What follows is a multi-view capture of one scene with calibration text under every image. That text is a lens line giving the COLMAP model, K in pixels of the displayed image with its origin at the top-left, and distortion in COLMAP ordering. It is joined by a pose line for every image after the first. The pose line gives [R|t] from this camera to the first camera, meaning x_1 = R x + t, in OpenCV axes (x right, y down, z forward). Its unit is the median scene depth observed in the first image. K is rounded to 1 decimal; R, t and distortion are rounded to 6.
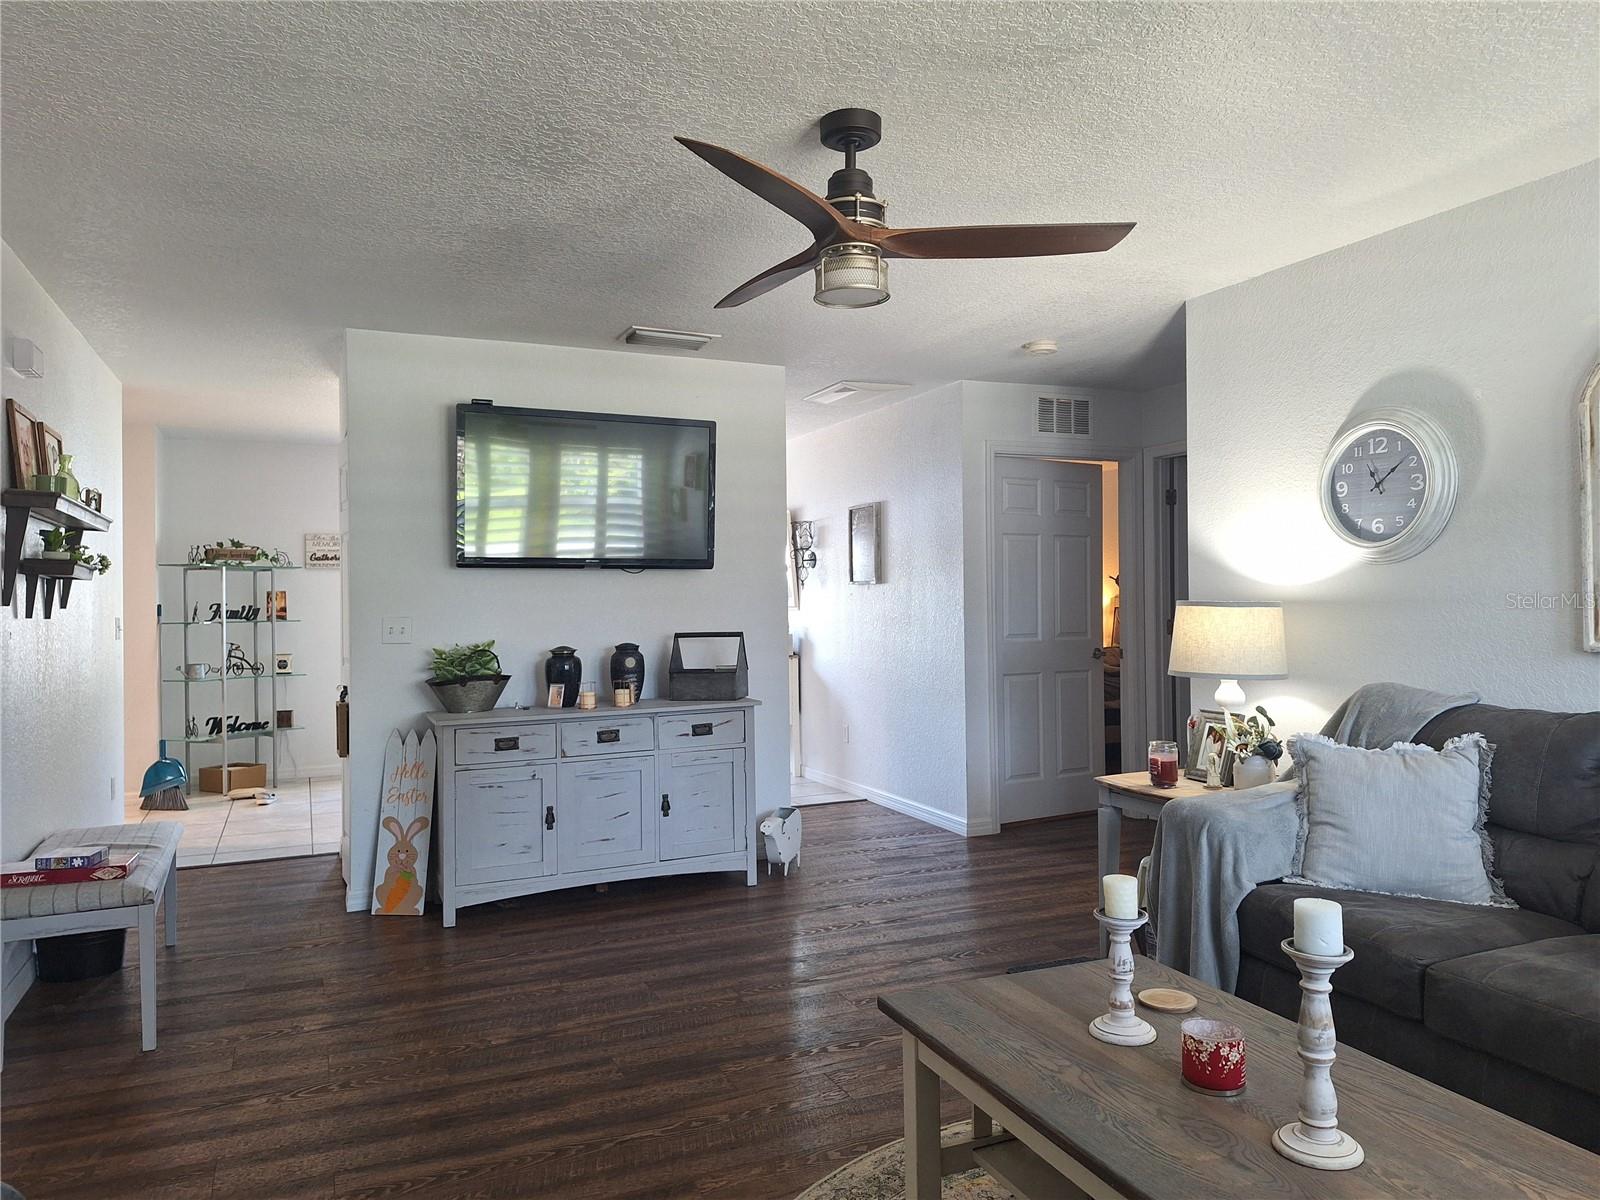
lens RADIAL K [[1126.7, 0, 800.0], [0, 1126.7, 600.0], [0, 0, 1]] dist [0.047045, -0.002224]
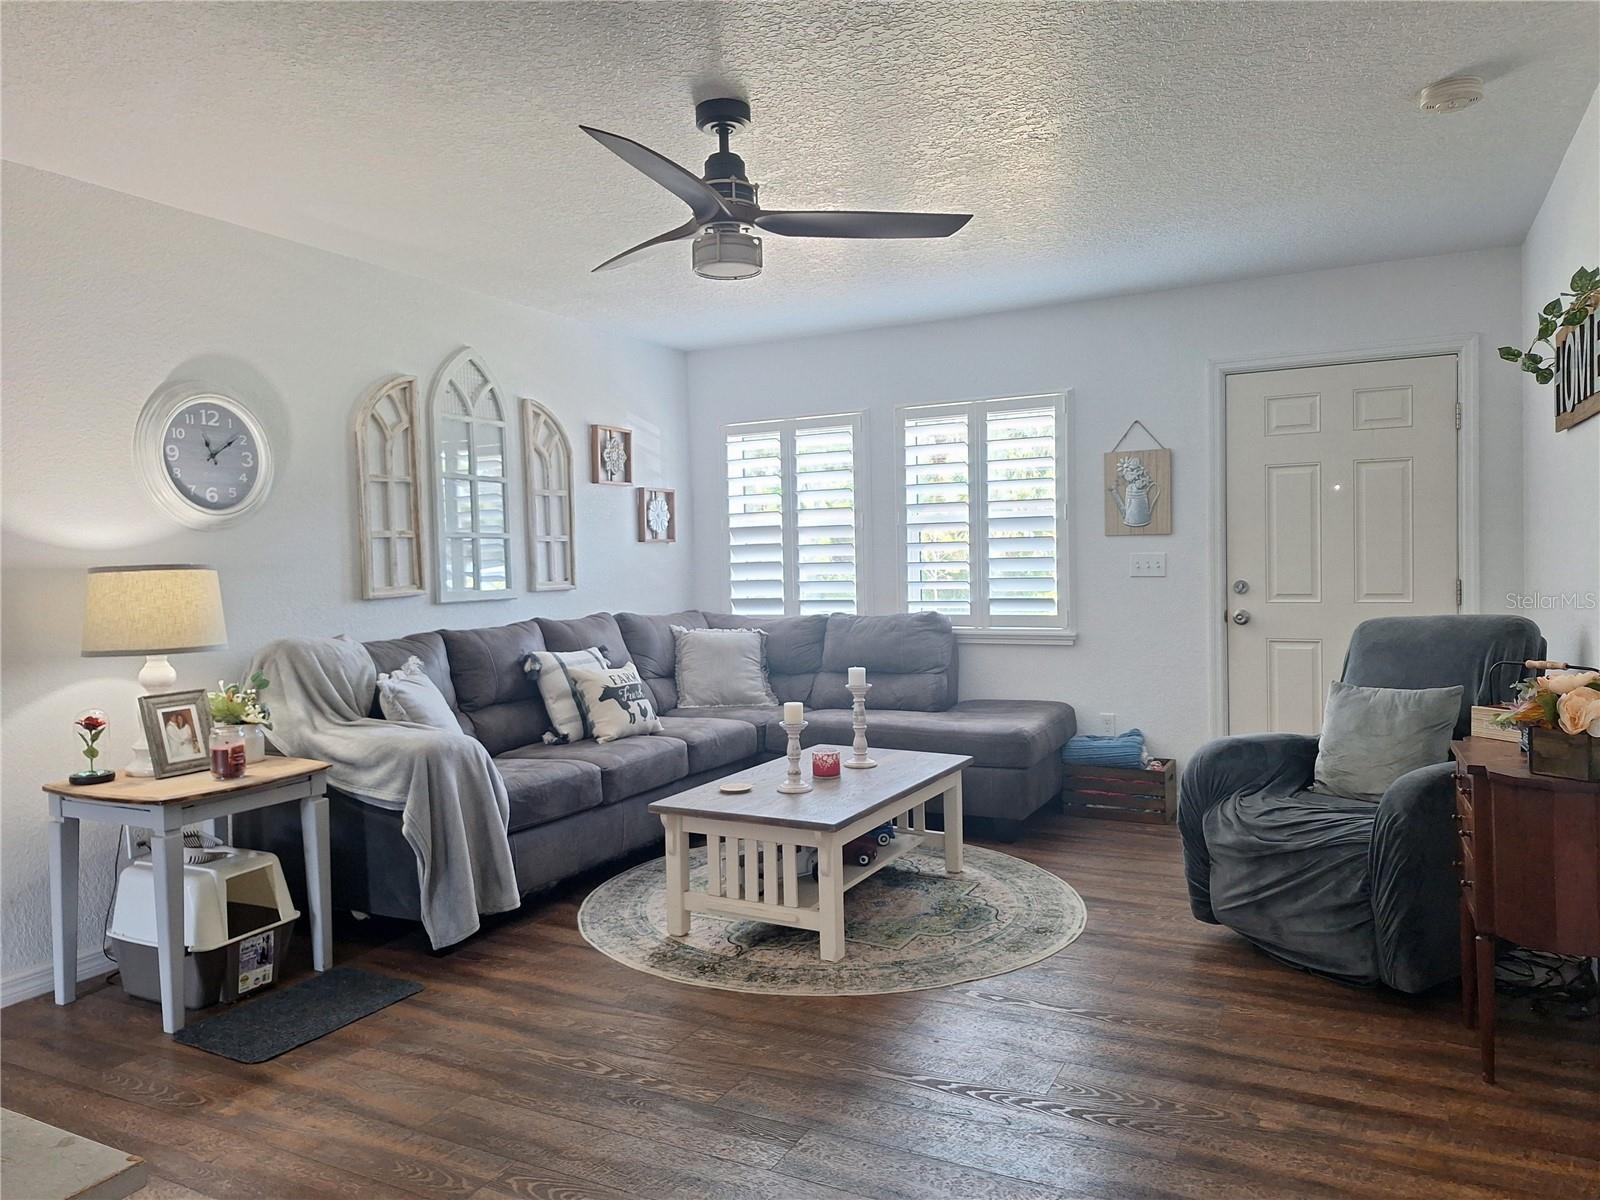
lens RADIAL K [[1096.6, 0, 757.2], [0, 1096.6, 562.3], [0, 0, 1]] dist [0.057593, -0.001779]
pose [[-0.612540, 0.023575, 0.790088, -0.650445], [0.030243, 0.999522, -0.006377, 0.021886], [-0.789861, 0.019989, -0.612960, 1.297775]]
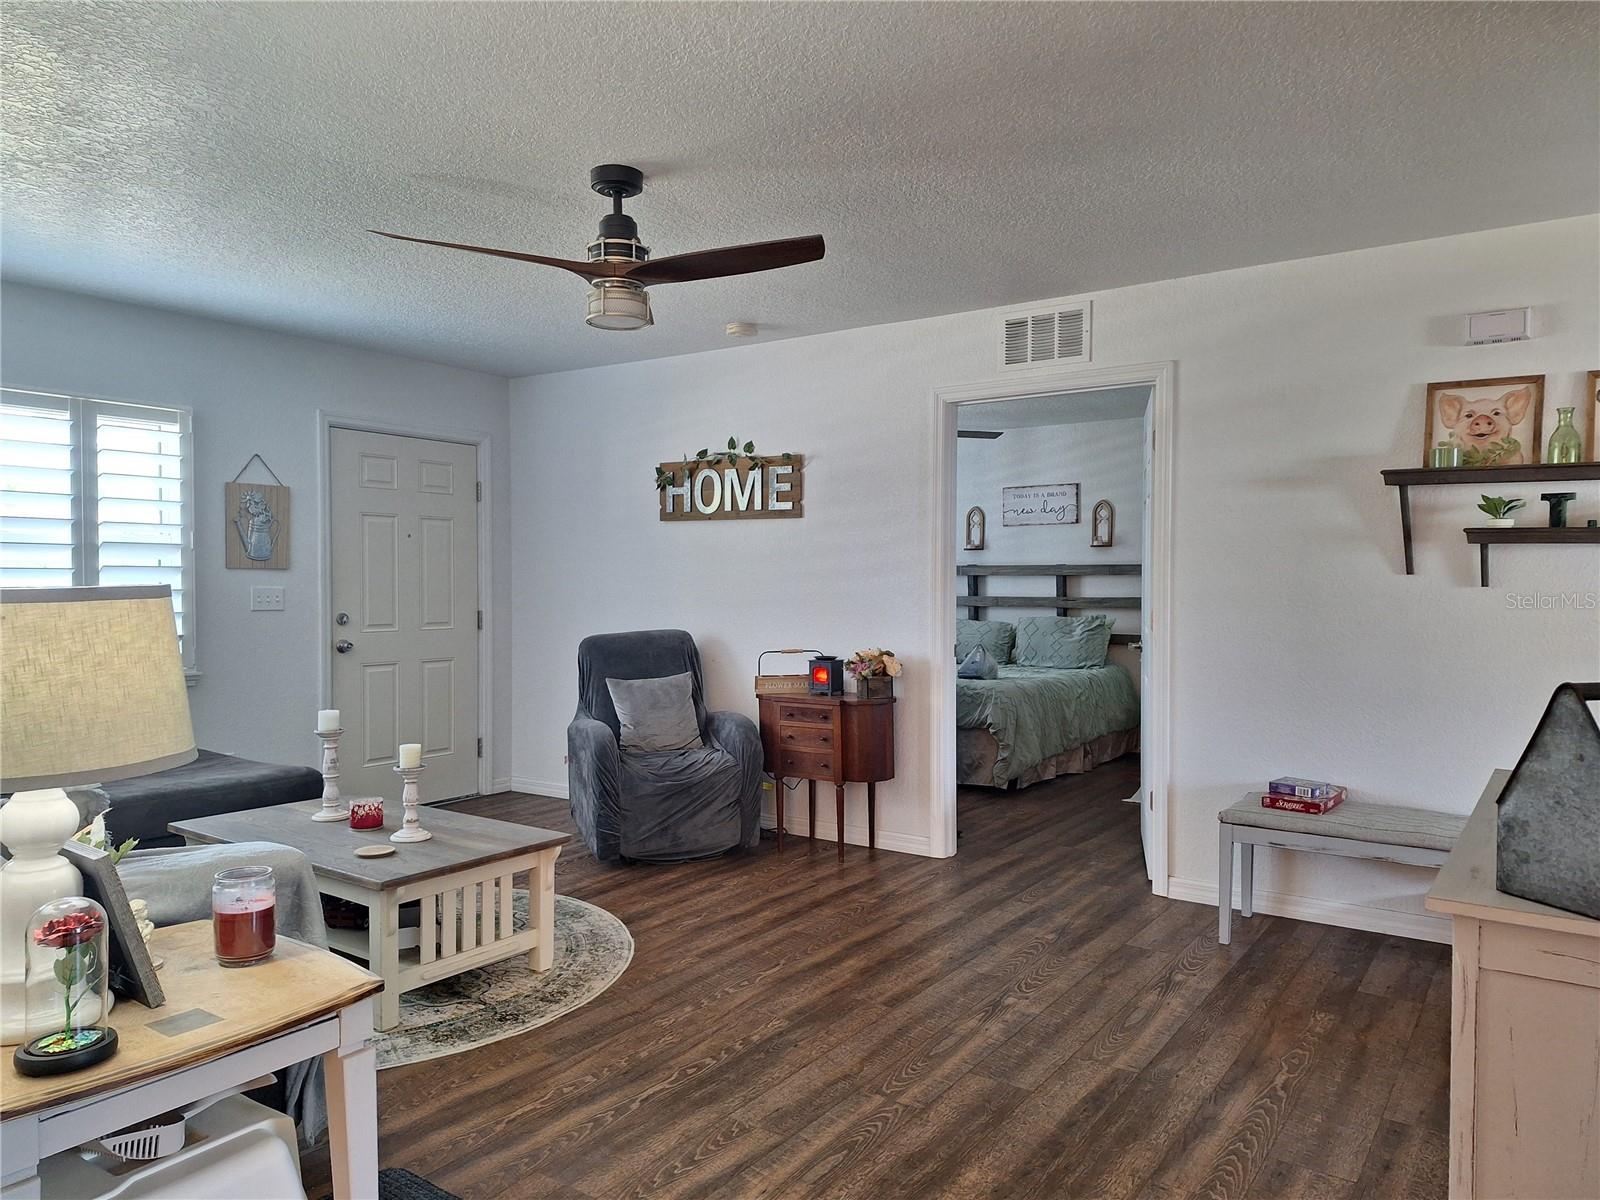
lens RADIAL K [[1126.7, 0, 800.0], [0, 1126.7, 600.0], [0, 0, 1]] dist [0.047045, -0.002224]
pose [[-0.858008, 0.018016, -0.513320, 0.396900], [0.005742, 0.999659, 0.025488, -0.002226], [0.513604, 0.018921, -0.857819, 1.674897]]
